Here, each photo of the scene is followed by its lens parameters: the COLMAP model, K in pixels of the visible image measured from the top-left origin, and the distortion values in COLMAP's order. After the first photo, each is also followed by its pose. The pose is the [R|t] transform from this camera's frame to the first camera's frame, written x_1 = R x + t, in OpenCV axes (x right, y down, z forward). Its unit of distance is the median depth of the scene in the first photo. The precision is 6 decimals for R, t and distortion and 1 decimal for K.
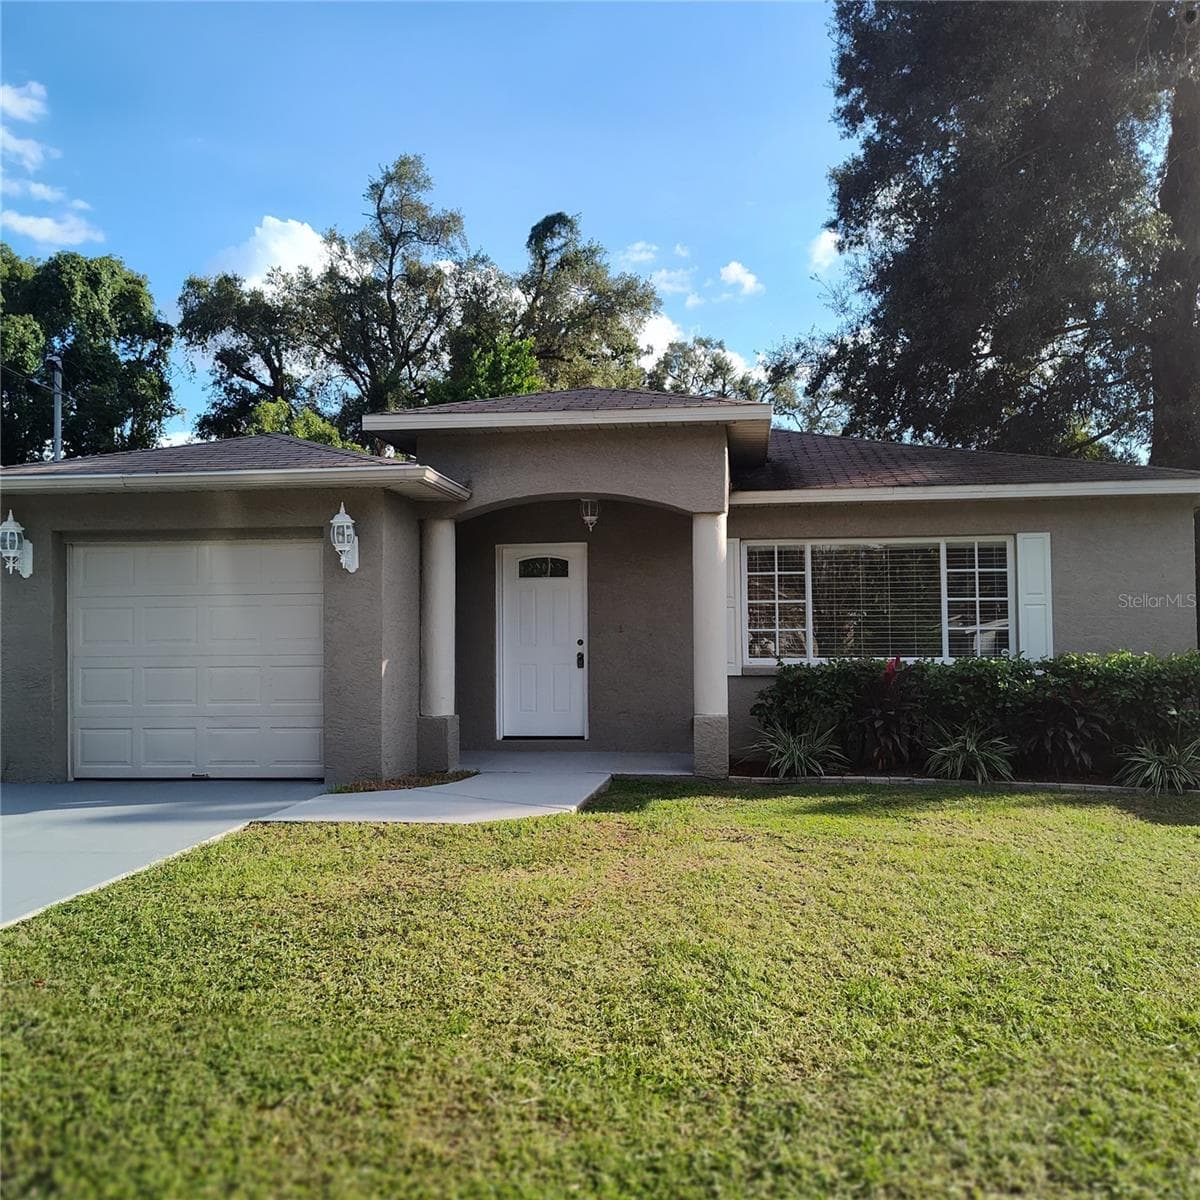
lens RADIAL K [[1106.0, 0, 600.0], [0, 1106.0, 600.0], [0, 0, 1]] dist [0.140057, -0.273349]
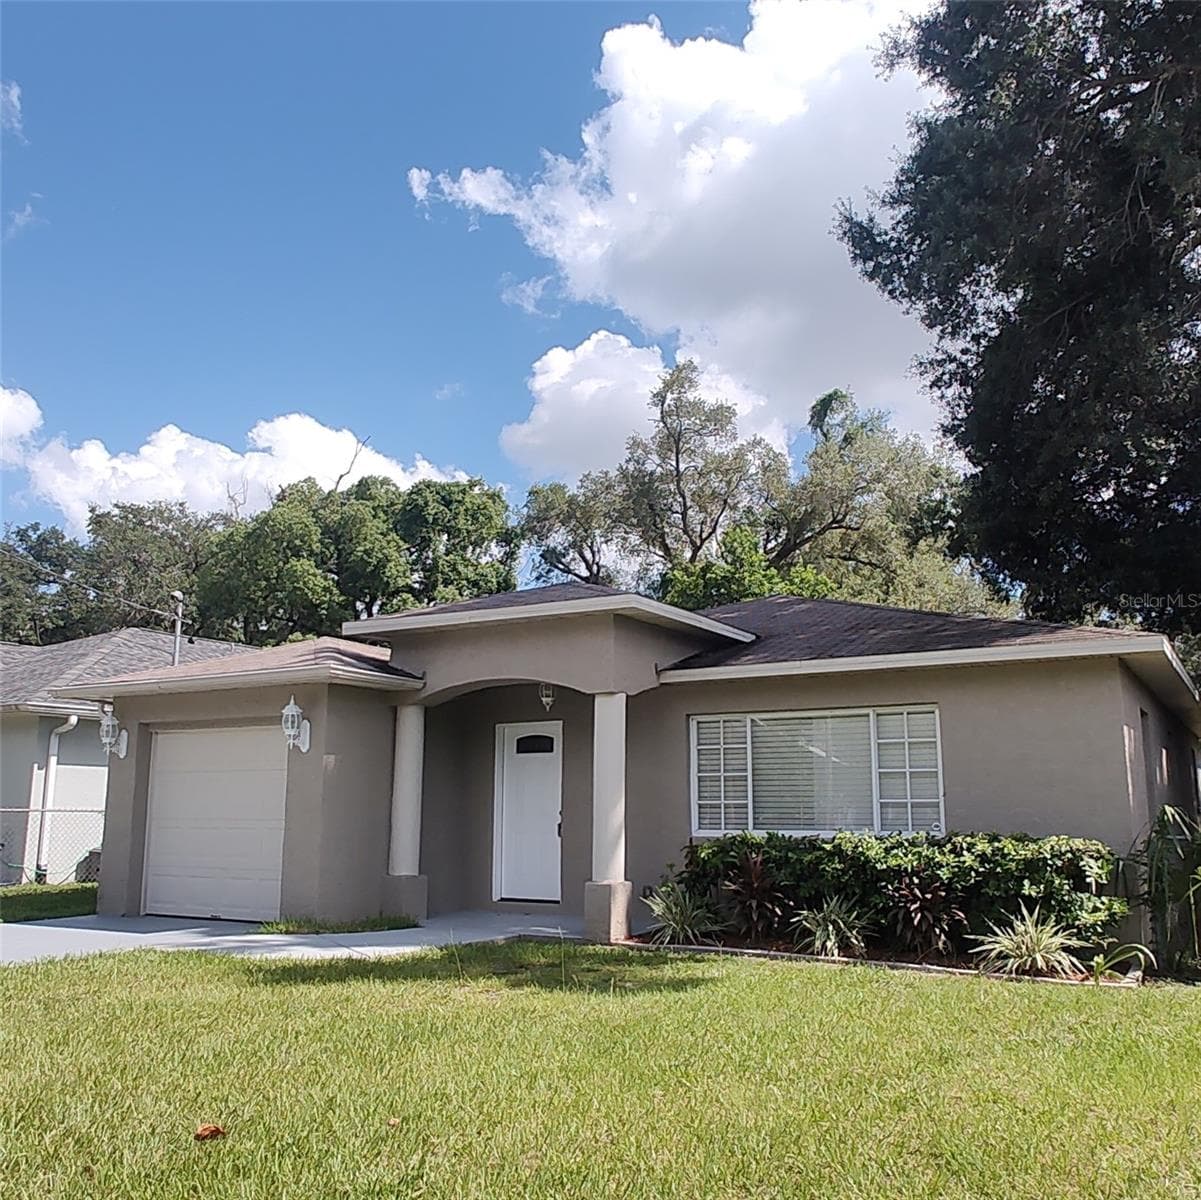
lens RADIAL K [[1115.9, 0, 609.3], [0, 1115.9, 602.3], [0, 0, 1]] dist [-0.113193, 0.254011]
pose [[0.923955, -0.063215, -0.377240, 0.456994], [0.007448, 0.989035, -0.147493, -0.004893], [0.382428, 0.133468, 0.914295, -0.004076]]
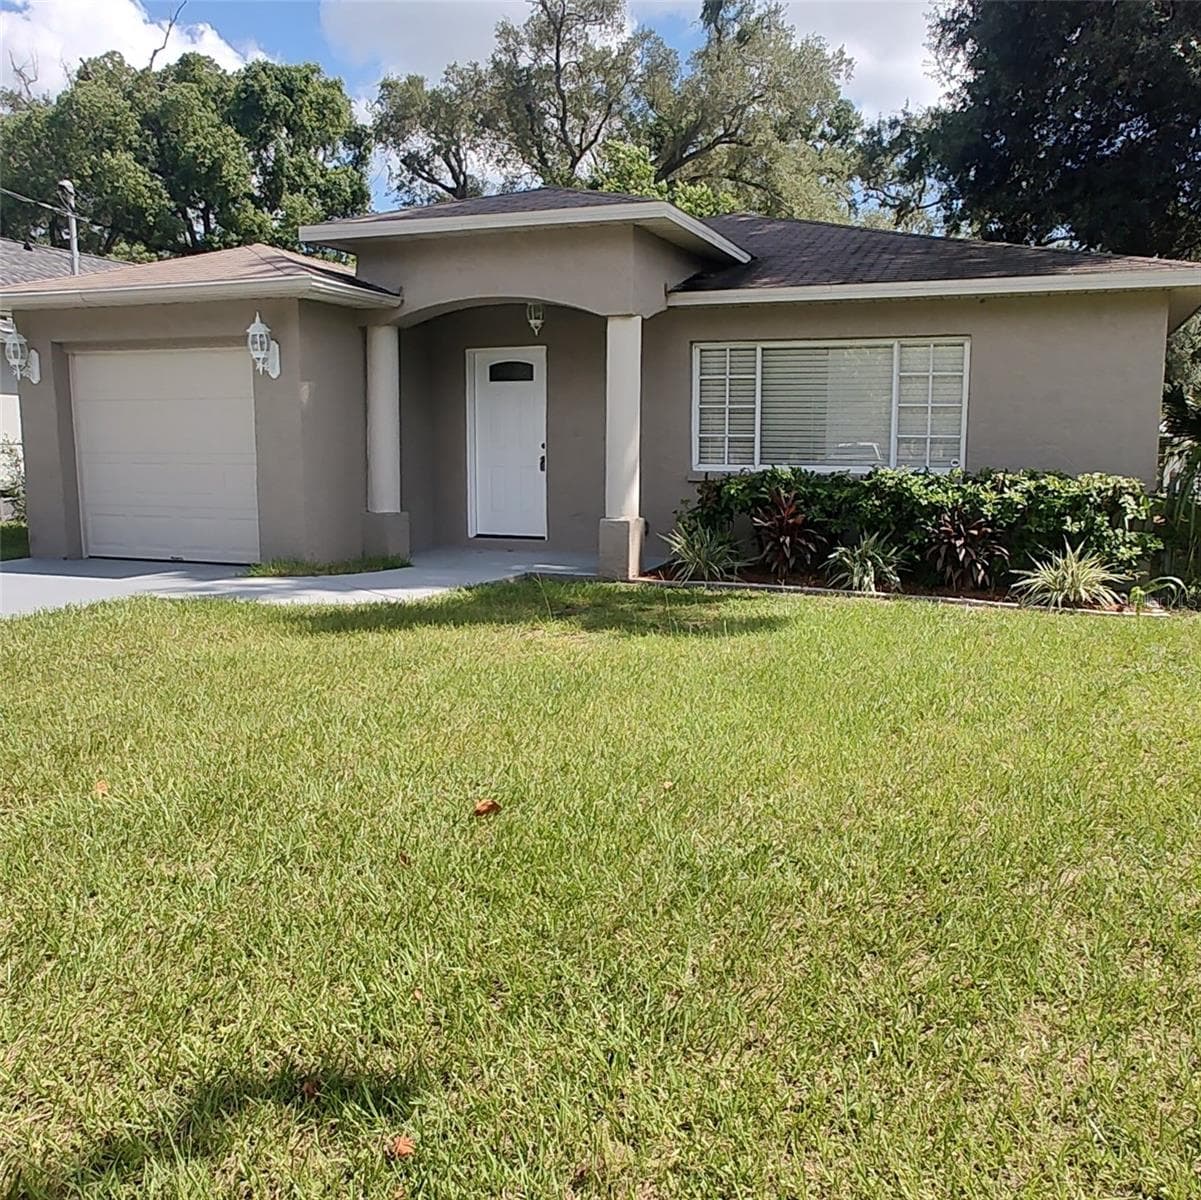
lens RADIAL K [[1106.6, 0, 600.5], [0, 1106.6, 600.0], [0, 0, 1]] dist [-0.007073, 0.009120]
pose [[0.971567, 0.044846, -0.232481, 0.283583], [-0.002558, 0.983829, 0.179092, -0.004935], [0.236753, -0.173406, 0.955970, 0.008046]]
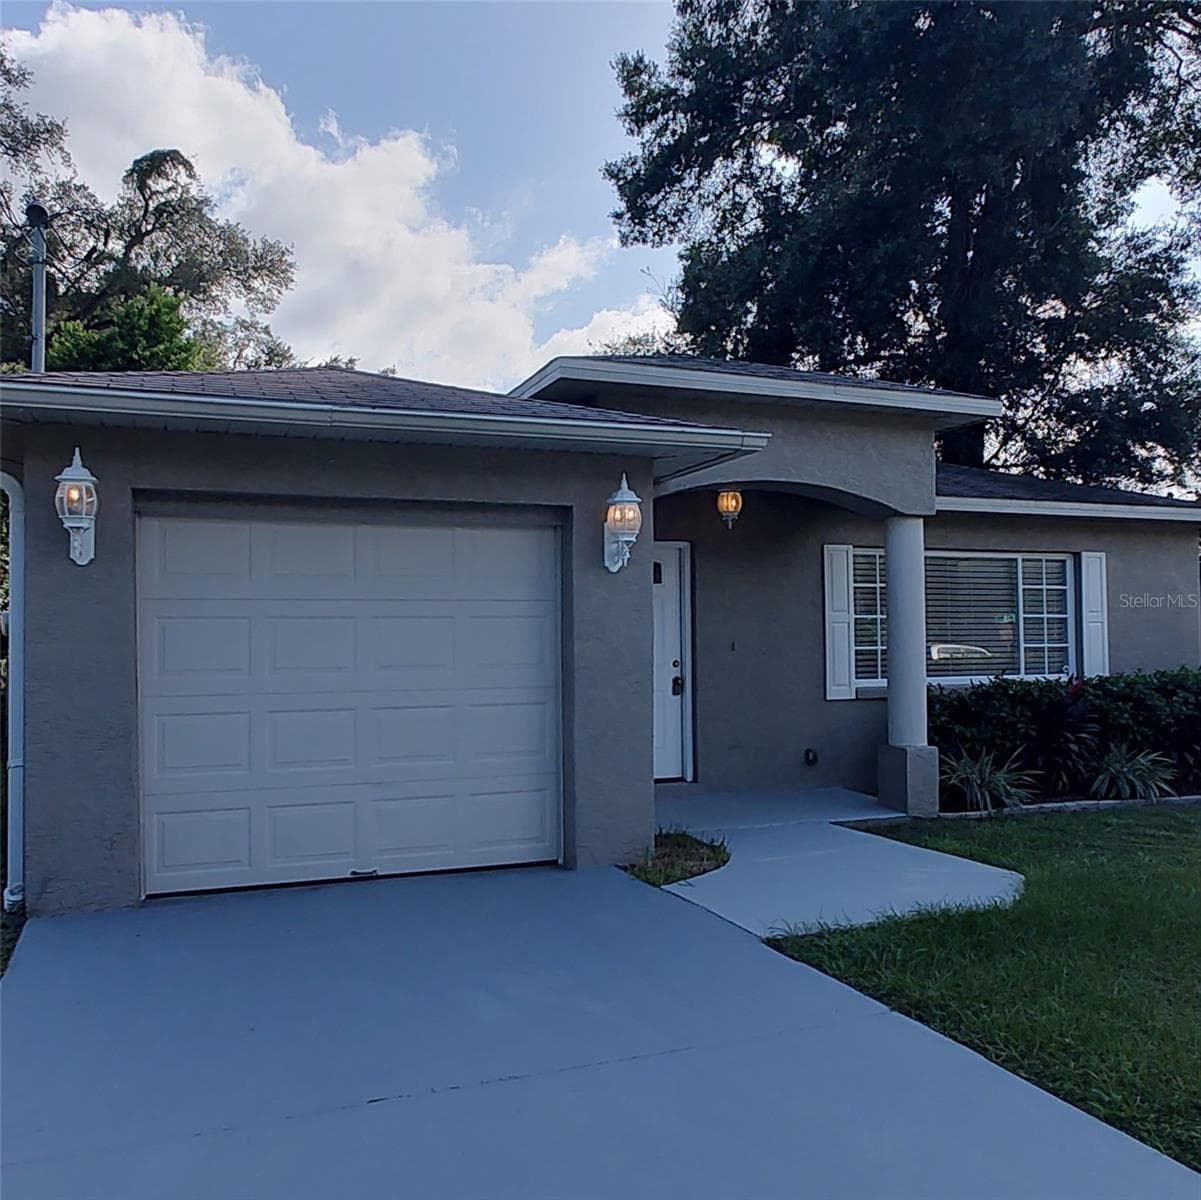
lens RADIAL K [[1139.0, 0, 613.0], [0, 1139.0, 598.2], [0, 0, 1]] dist [0.006120, 0.014657]
pose [[0.877528, 0.016686, 0.479235, -0.473872], [-0.010627, 0.999826, -0.015353, 0.003146], [-0.479408, 0.008380, 0.877552, 0.283031]]
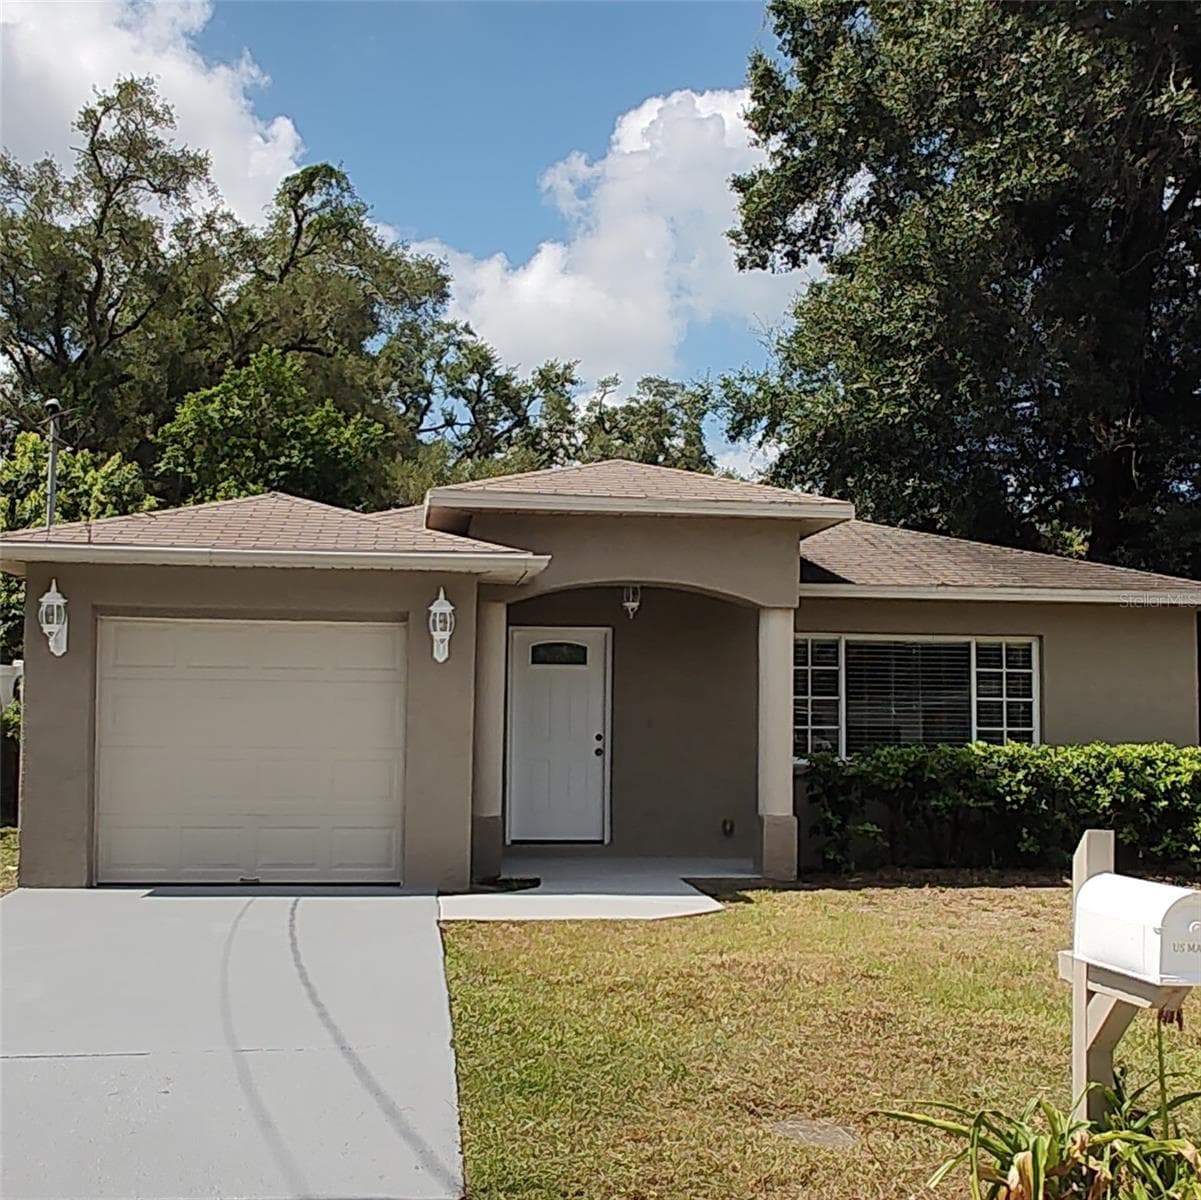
lens RADIAL K [[1584.4, 0, 545.7], [0, 1584.4, 677.1], [0, 0, 1]] dist [-0.026074, -0.062715]
pose [[0.976512, 0.023011, 0.214229, -0.346658], [-0.024888, 0.999672, 0.006070, -0.018369], [-0.214019, -0.011259, 0.976765, -0.267839]]
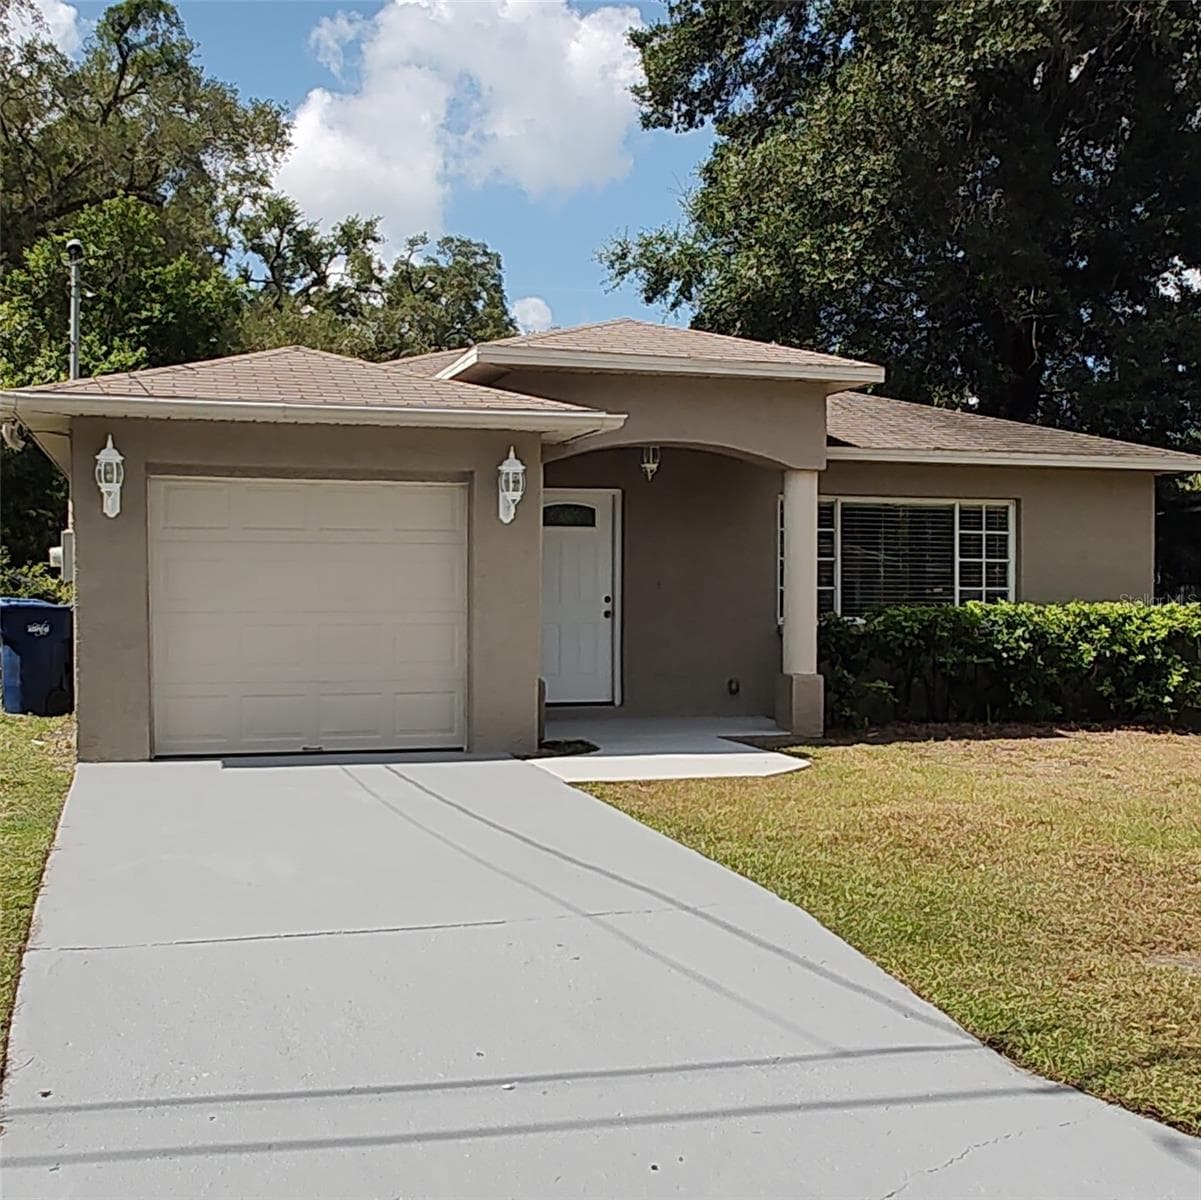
lens RADIAL K [[1575.6, 0, 557.1], [0, 1575.6, 690.8], [0, 0, 1]] dist [-0.059560, 0.085252]
pose [[0.926878, -0.014590, 0.375080, -0.553056], [-0.023038, 0.995149, 0.095639, -0.010056], [-0.374656, -0.097287, 0.922046, -0.191290]]
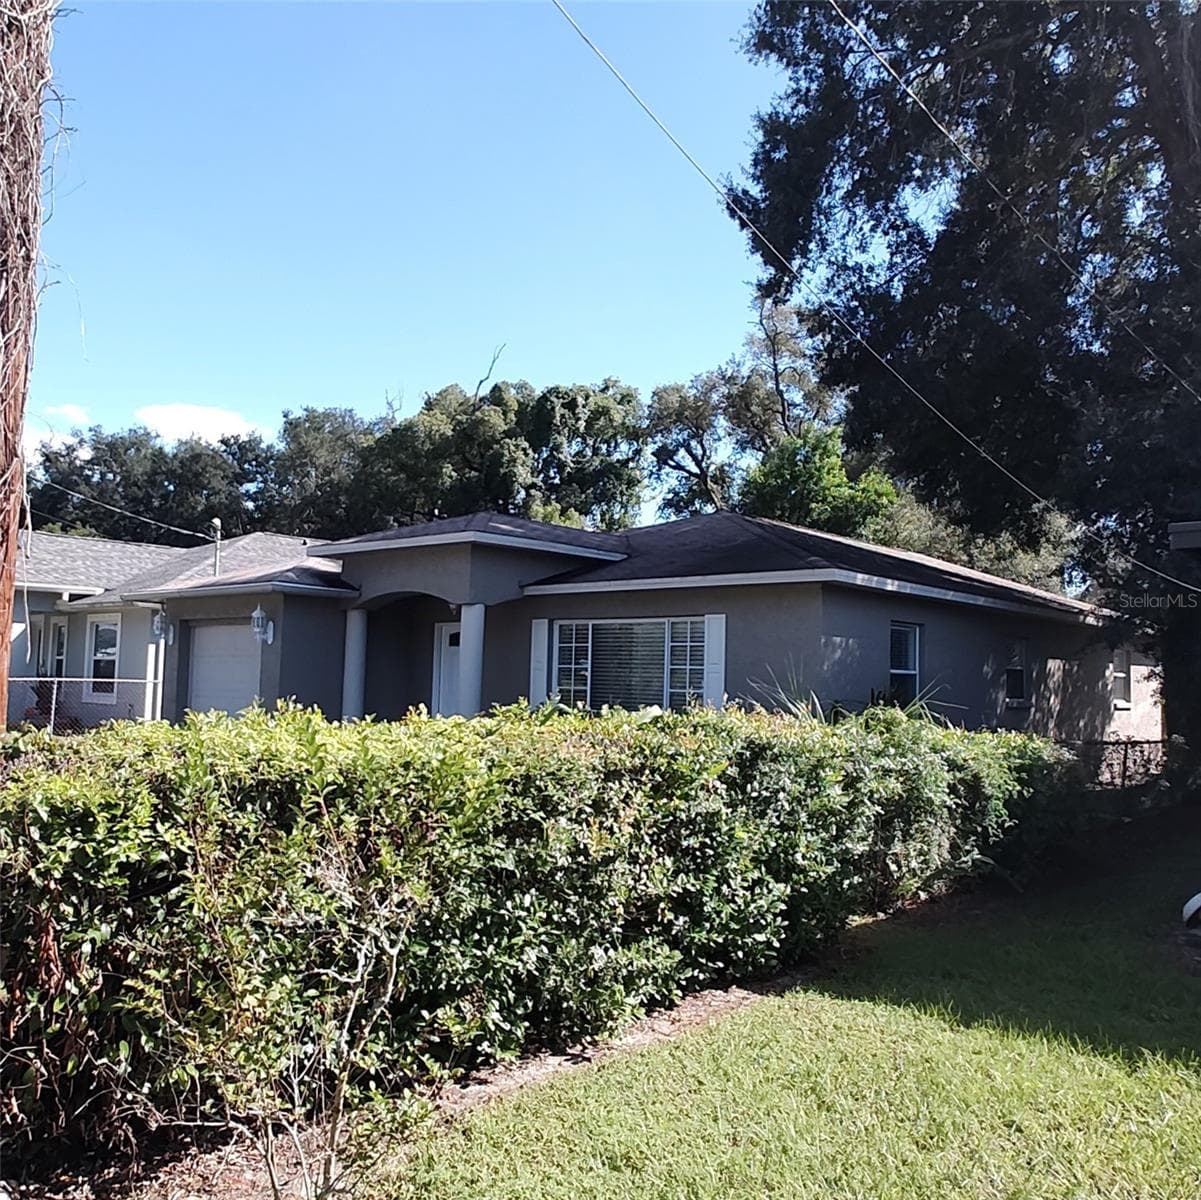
lens RADIAL K [[1124.4, 0, 587.8], [0, 1124.4, 563.2], [0, 0, 1]] dist [0.001854, 0.002154]
pose [[0.814746, -0.033691, -0.578838, 0.943184], [-0.010378, 0.997303, -0.072656, -0.023449], [0.579725, 0.065204, 0.812199, -0.083042]]
